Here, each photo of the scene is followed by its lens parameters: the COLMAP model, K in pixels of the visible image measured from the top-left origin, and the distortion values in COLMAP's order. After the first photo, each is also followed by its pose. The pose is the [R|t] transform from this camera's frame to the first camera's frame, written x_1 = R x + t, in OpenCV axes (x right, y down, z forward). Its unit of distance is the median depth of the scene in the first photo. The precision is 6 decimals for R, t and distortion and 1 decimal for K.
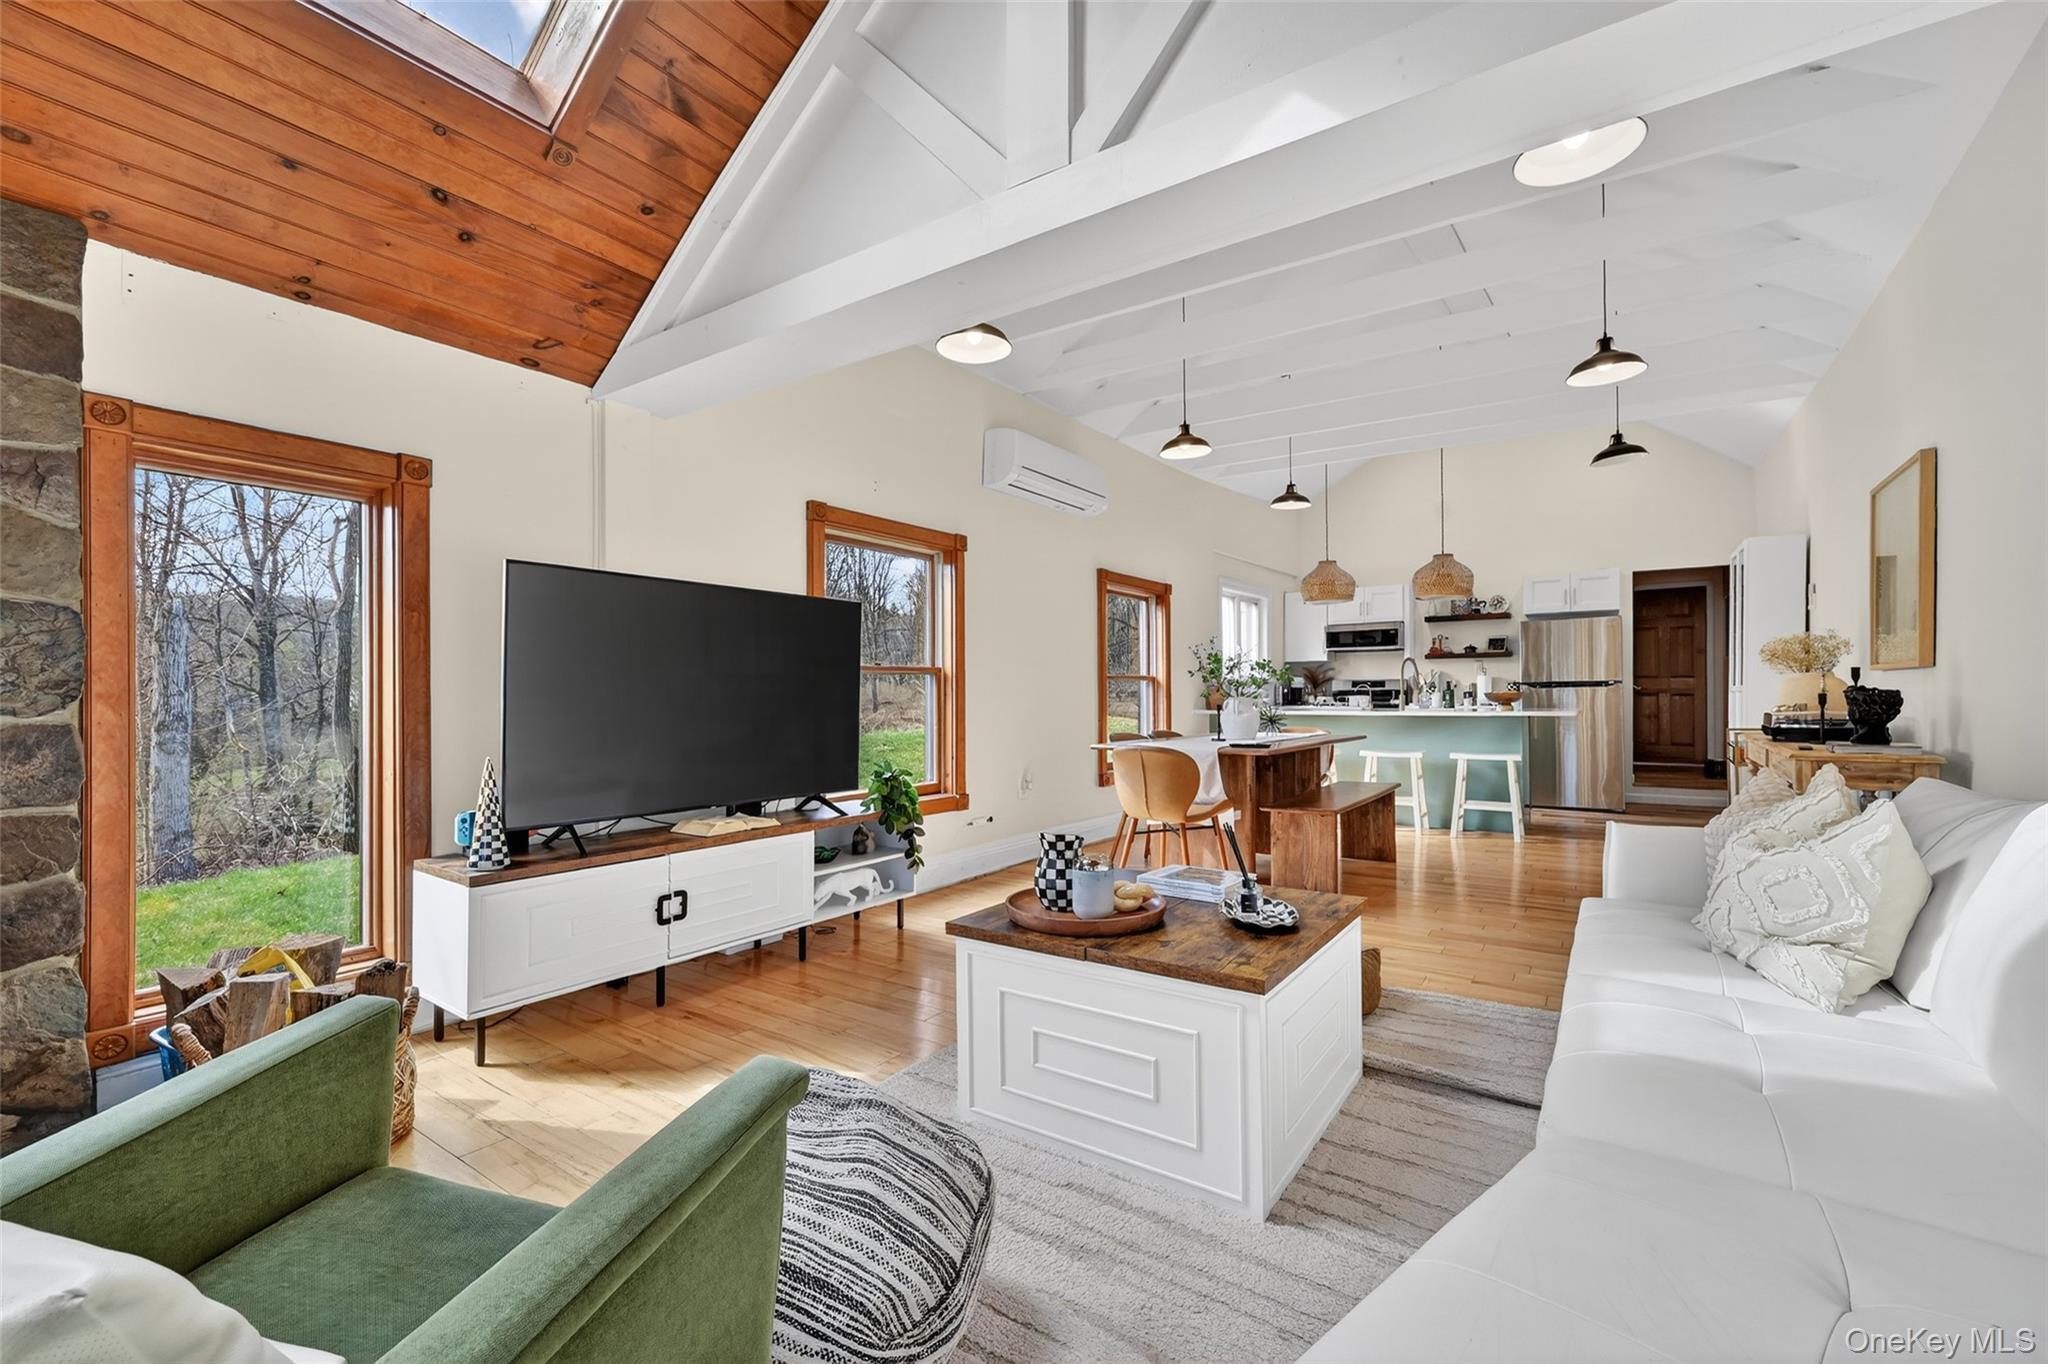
lens RADIAL K [[846.9, 0, 1030.1], [0, 846.9, 691.7], [0, 0, 1]] dist [0.001017, -0.000043]
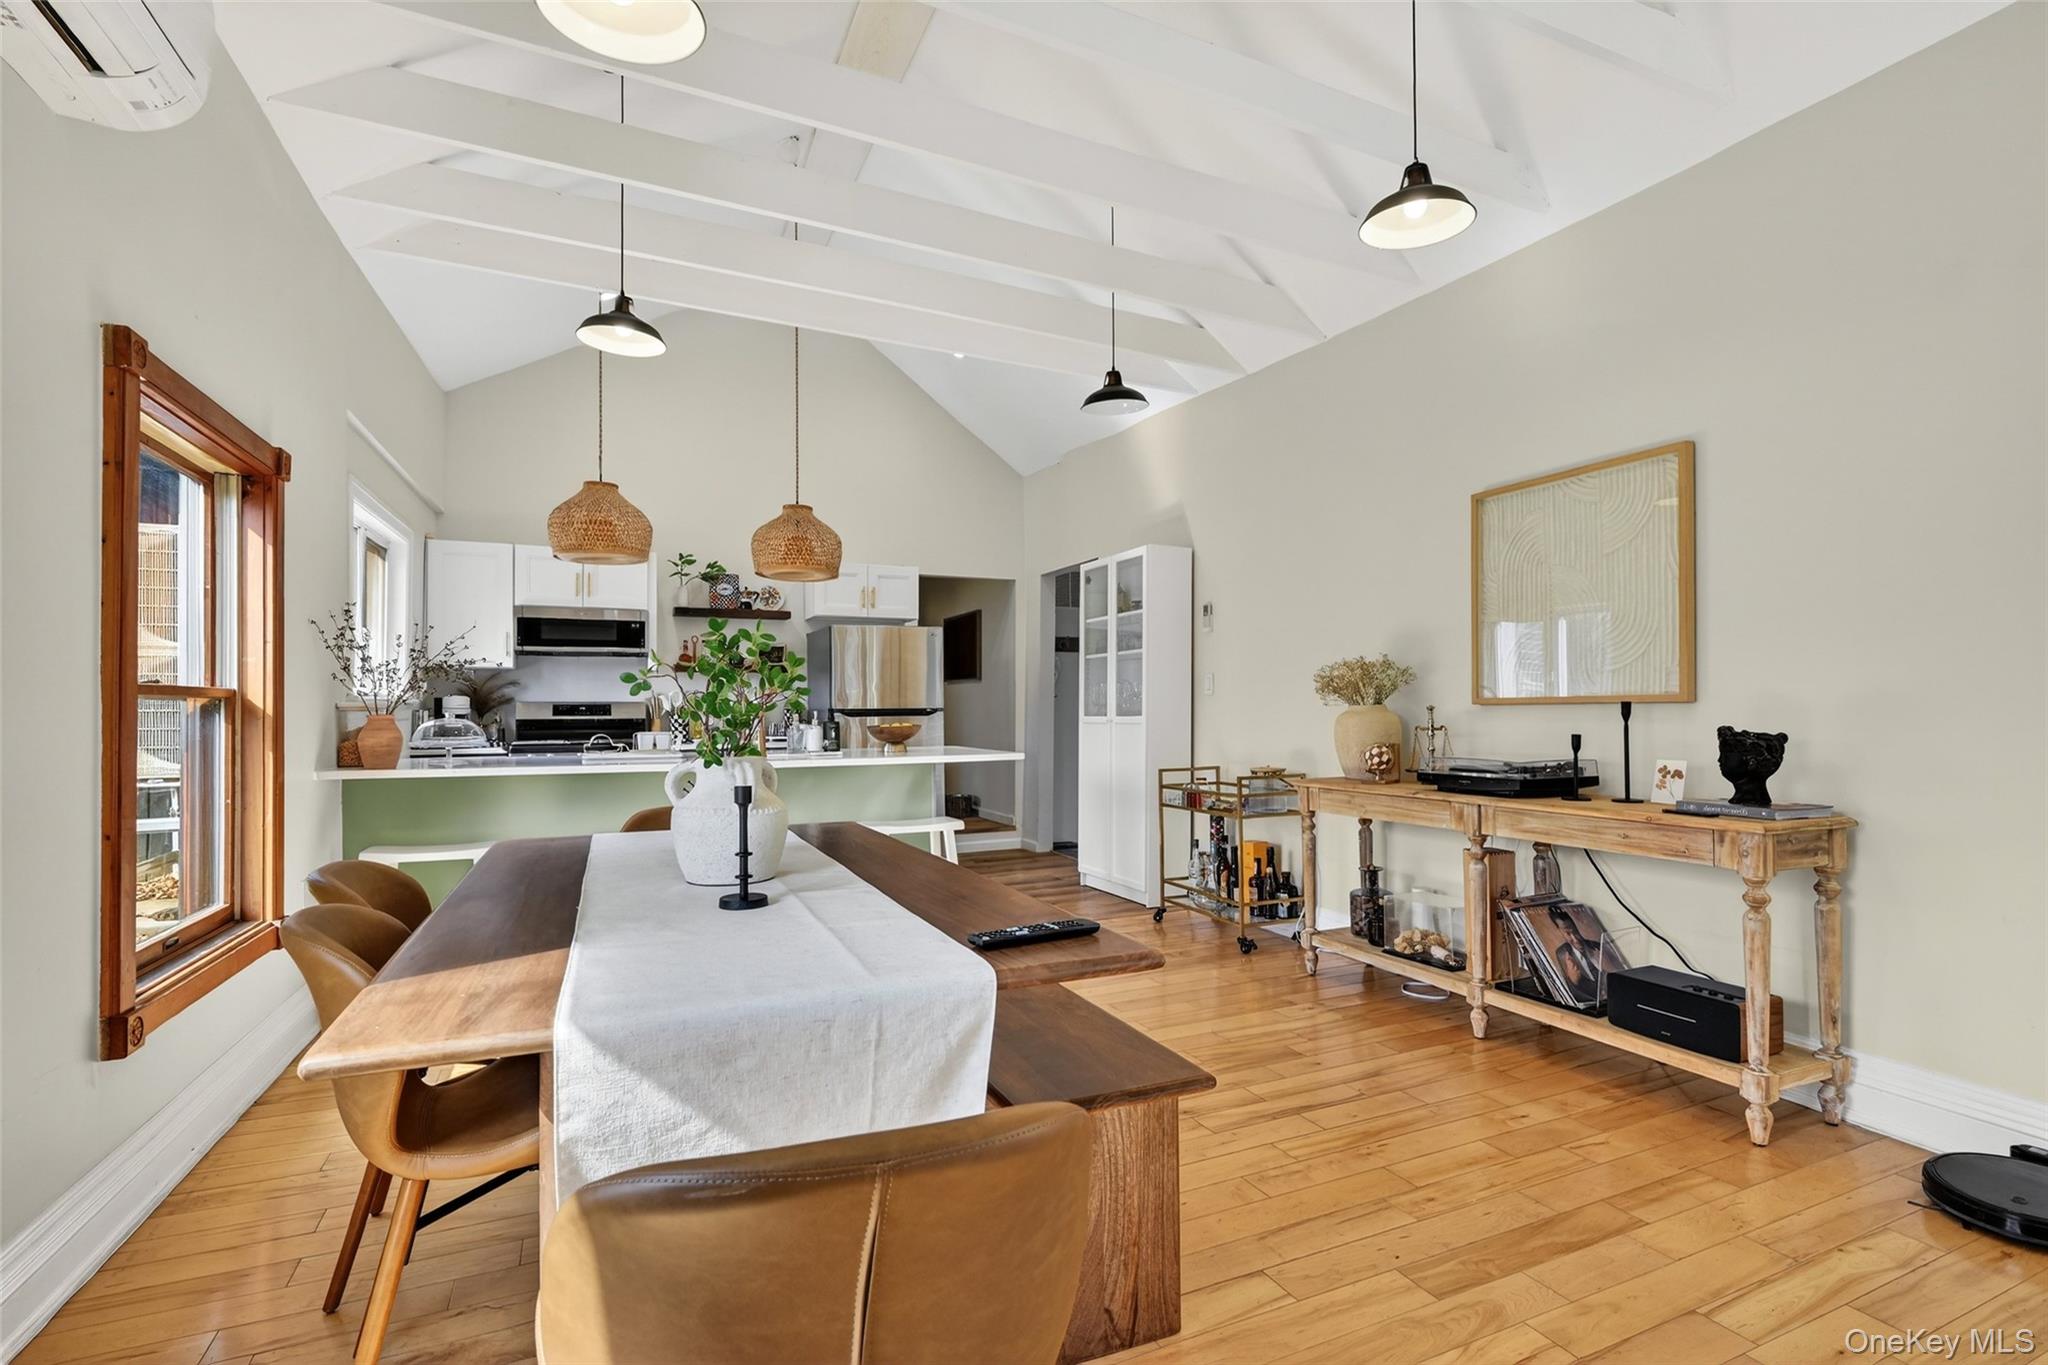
lens RADIAL K [[962.3, 0, 1024.0], [0, 962.3, 682.5], [0, 0, 1]] dist [-0.001393, -0.000095]
pose [[0.519458, 0.028897, 0.854007, -0.040367], [-0.001460, 0.999457, -0.032931, -0.009274], [-0.854495, 0.015859, 0.519218, 0.587811]]
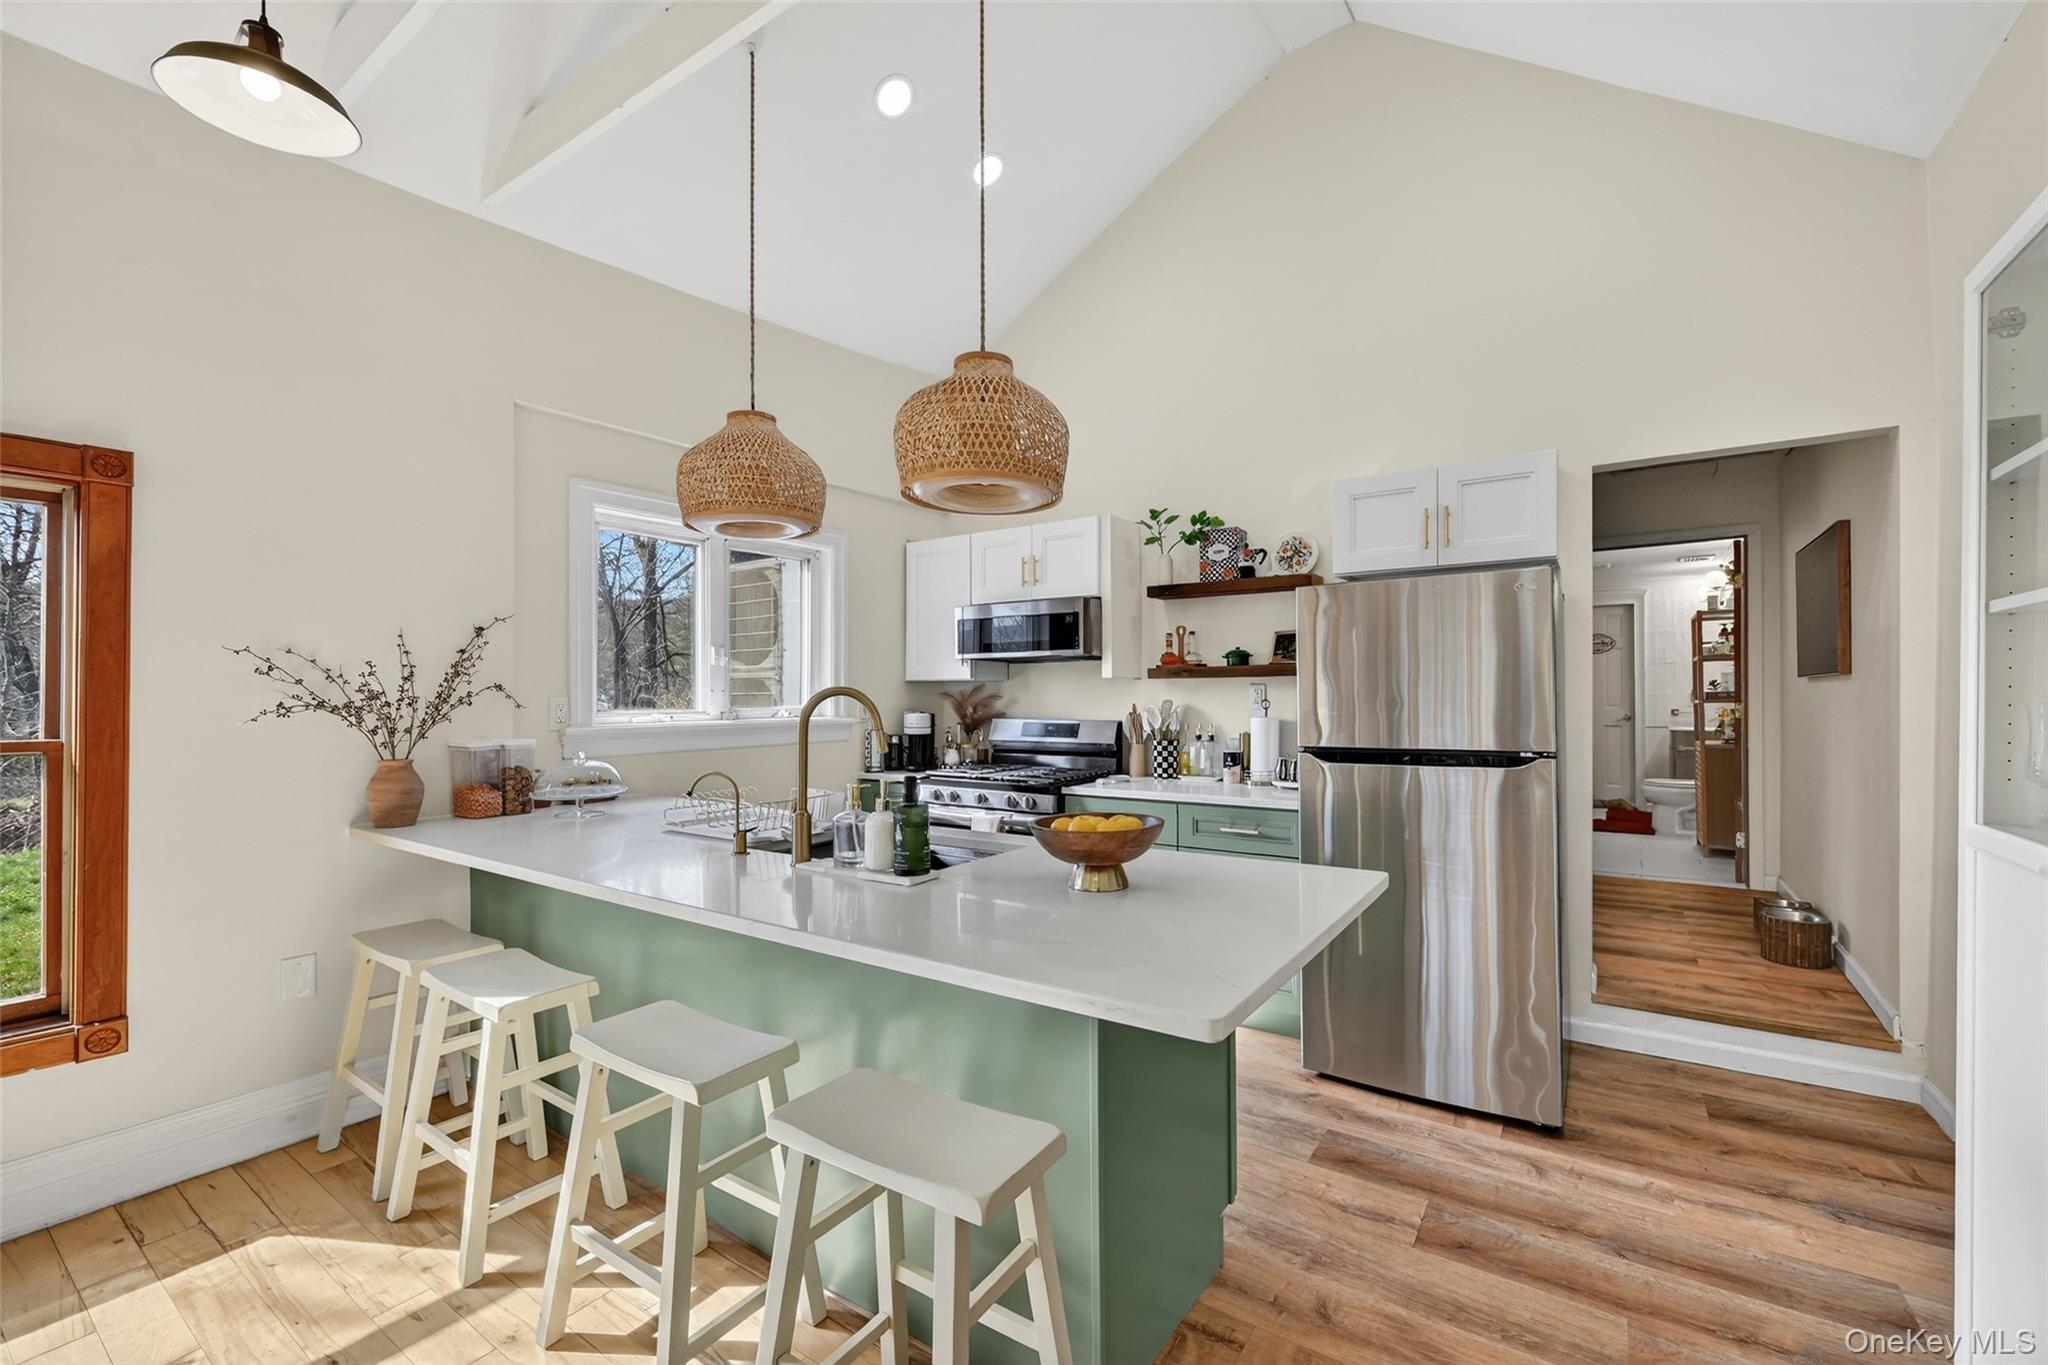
lens RADIAL K [[846.9, 0, 1030.1], [0, 846.9, 692.2], [0, 0, 1]] dist [0.001017, -0.000043]
pose [[0.999984, 0.002030, 0.005259, 0.607869], [-0.002007, 0.999989, -0.004301, -0.043871], [-0.005268, 0.004291, 0.999977, 0.821249]]
